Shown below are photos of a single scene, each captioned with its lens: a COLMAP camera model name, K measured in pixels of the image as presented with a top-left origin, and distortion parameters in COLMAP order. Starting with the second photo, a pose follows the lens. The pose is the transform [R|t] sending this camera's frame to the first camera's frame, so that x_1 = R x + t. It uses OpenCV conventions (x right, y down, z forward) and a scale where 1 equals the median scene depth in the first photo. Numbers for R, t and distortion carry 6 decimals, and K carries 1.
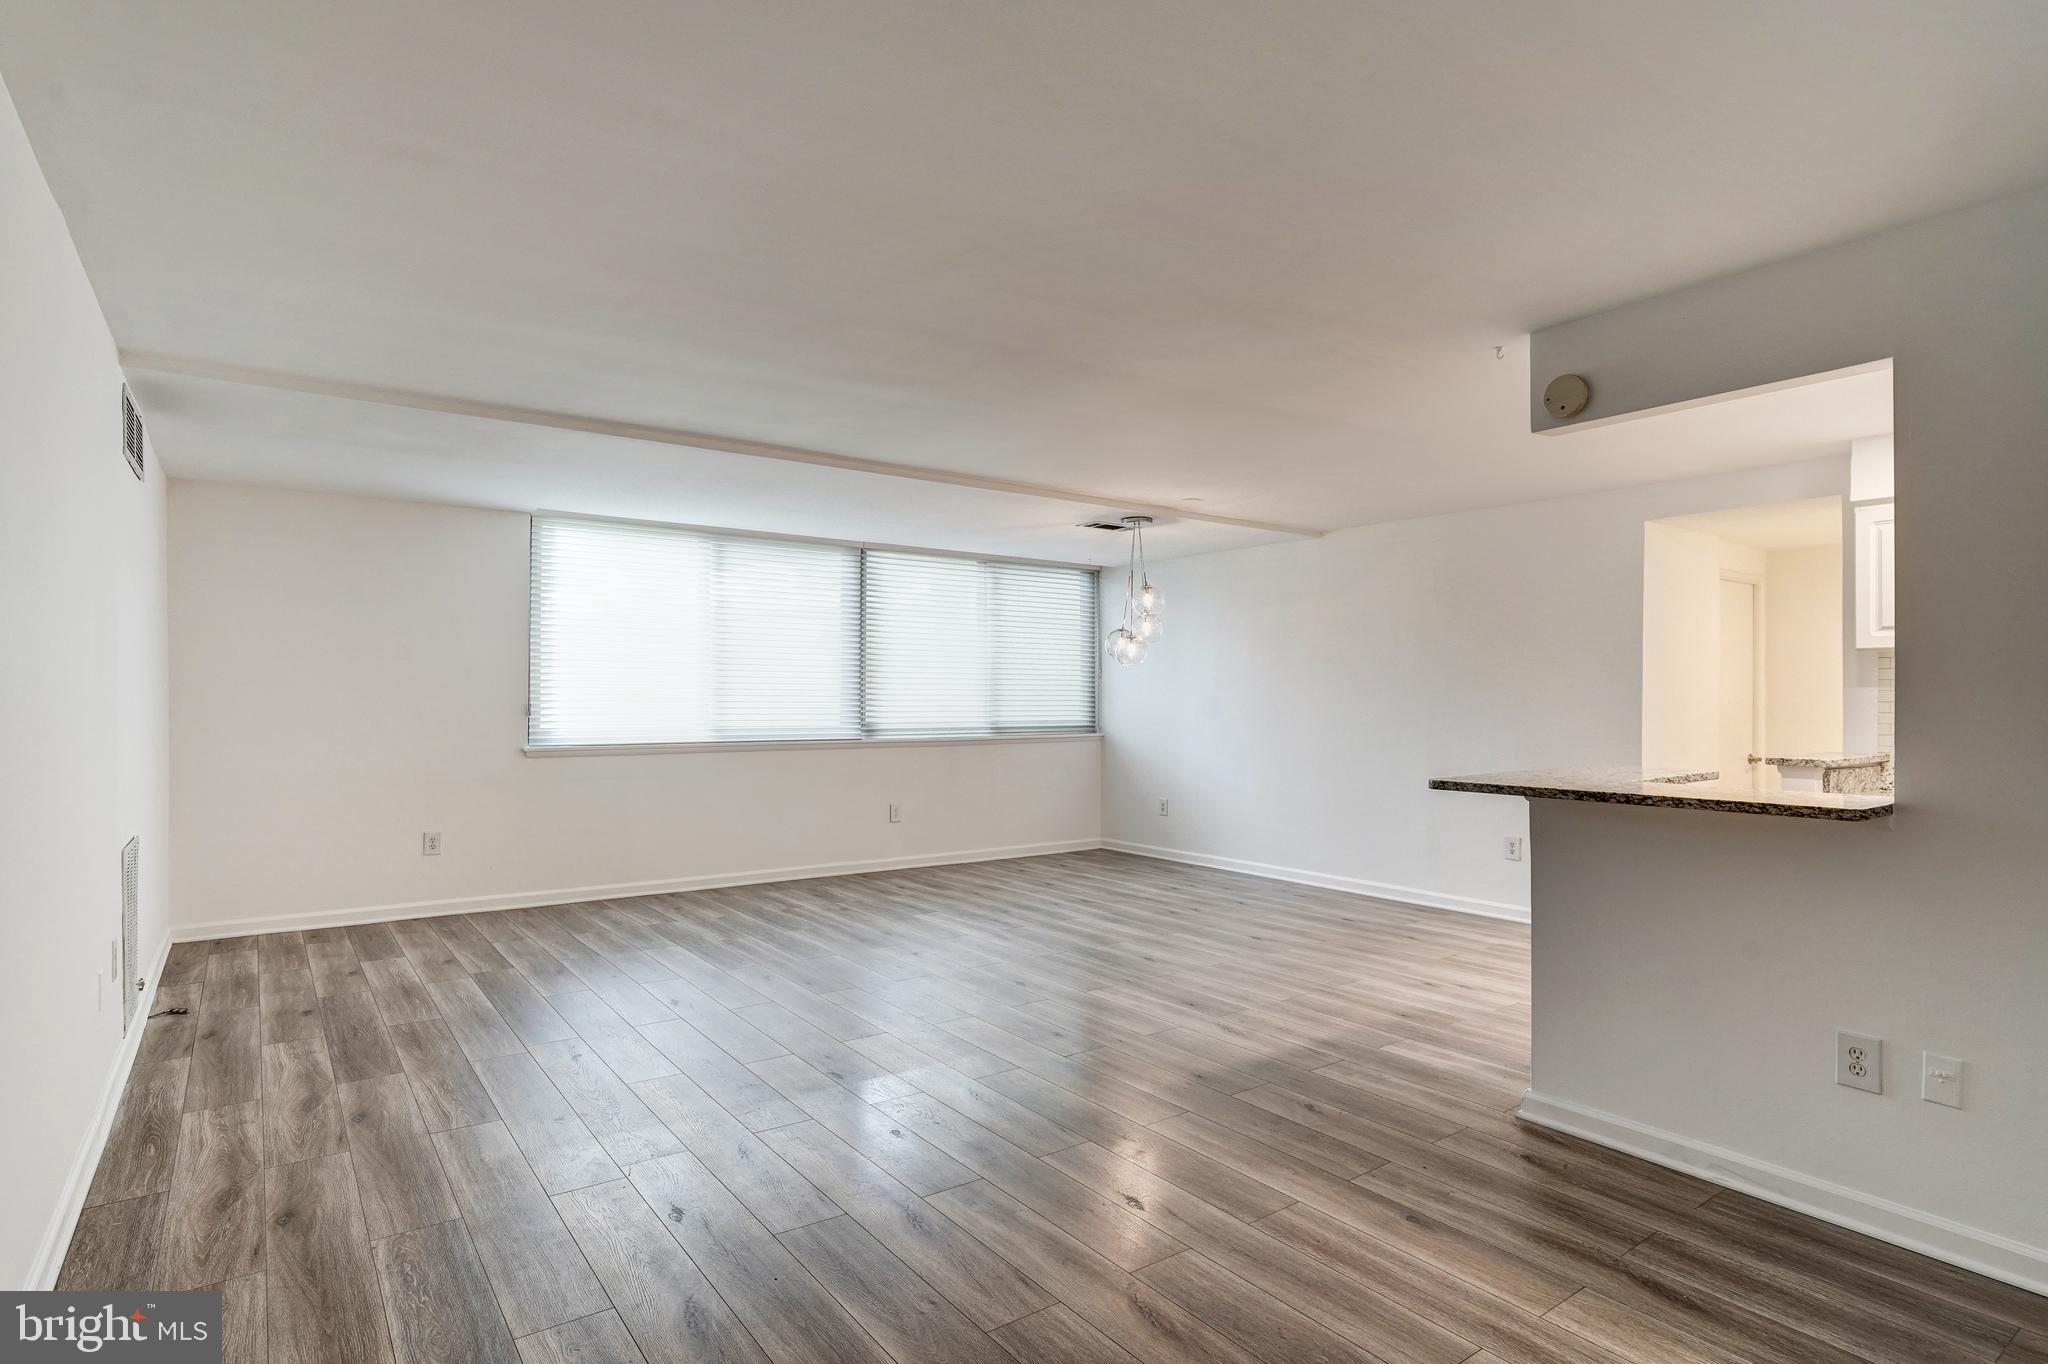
lens RADIAL K [[1060.8, 0, 1011.1], [0, 1060.8, 687.9], [0, 0, 1]] dist [-0.027266, 0.013952]
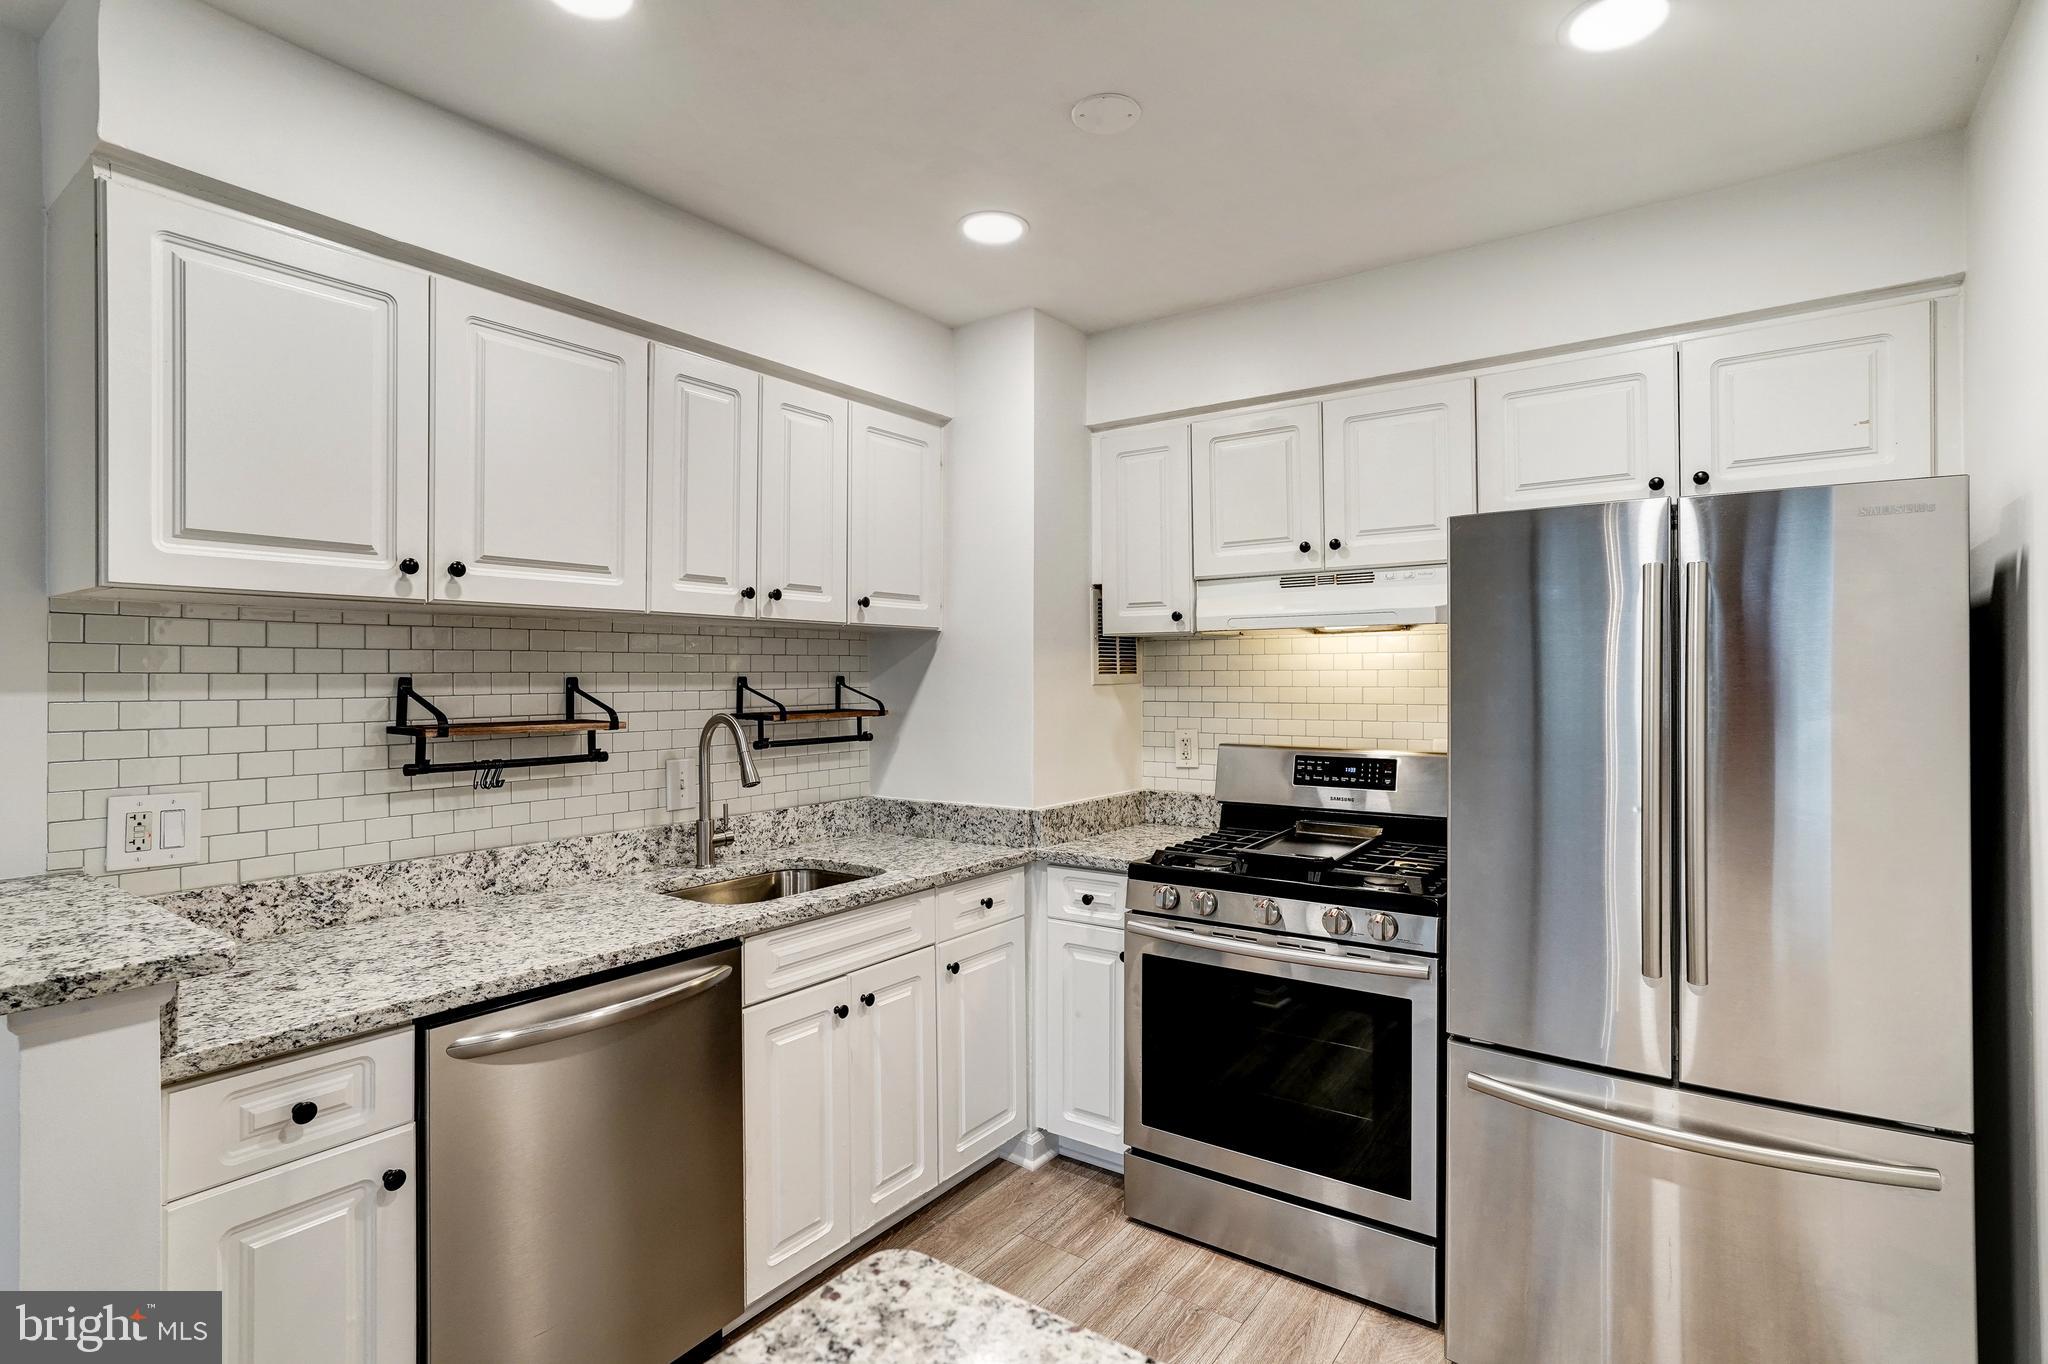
lens RADIAL K [[999.0, 0, 1022.1], [0, 999.0, 673.7], [0, 0, 1]] dist [-0.026117, 0.013990]
pose [[-0.313891, 0.001689, 0.949457, 0.318545], [-0.008736, 0.999951, -0.004668, -0.007056], [-0.949419, -0.009760, -0.313861, 0.636838]]
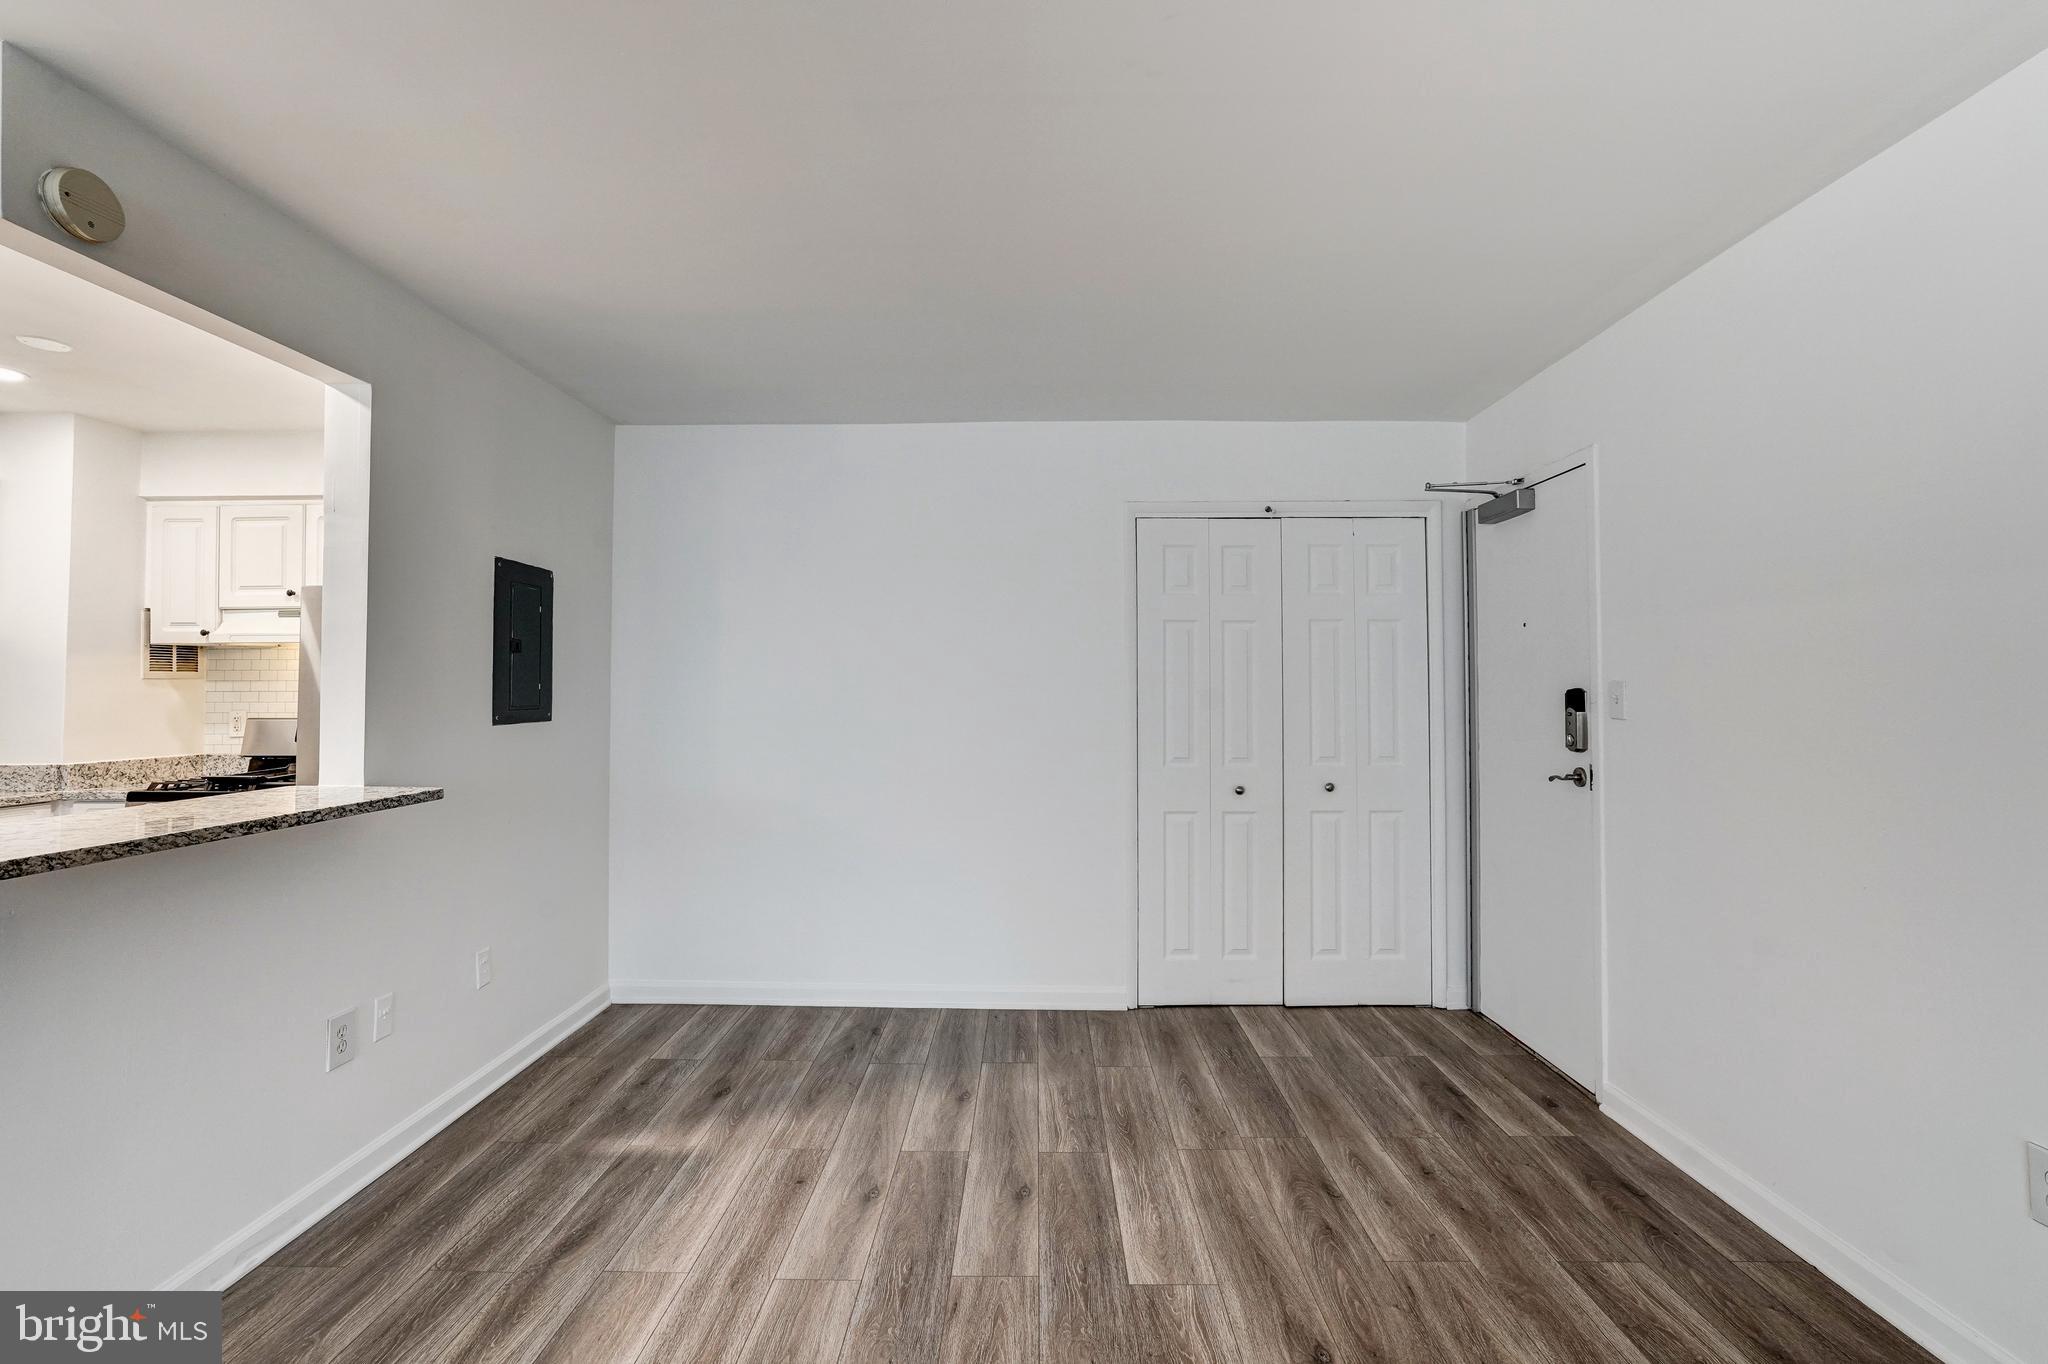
lens RADIAL K [[941.0, 0, 1014.0], [0, 941.0, 668.4], [0, 0, 1]] dist [-0.035142, 0.015383]
pose [[-0.796648, 0.012785, 0.604309, -0.126841], [-0.008150, 0.999458, -0.031889, 0.004967], [-0.604389, -0.030329, -0.796112, 0.591674]]
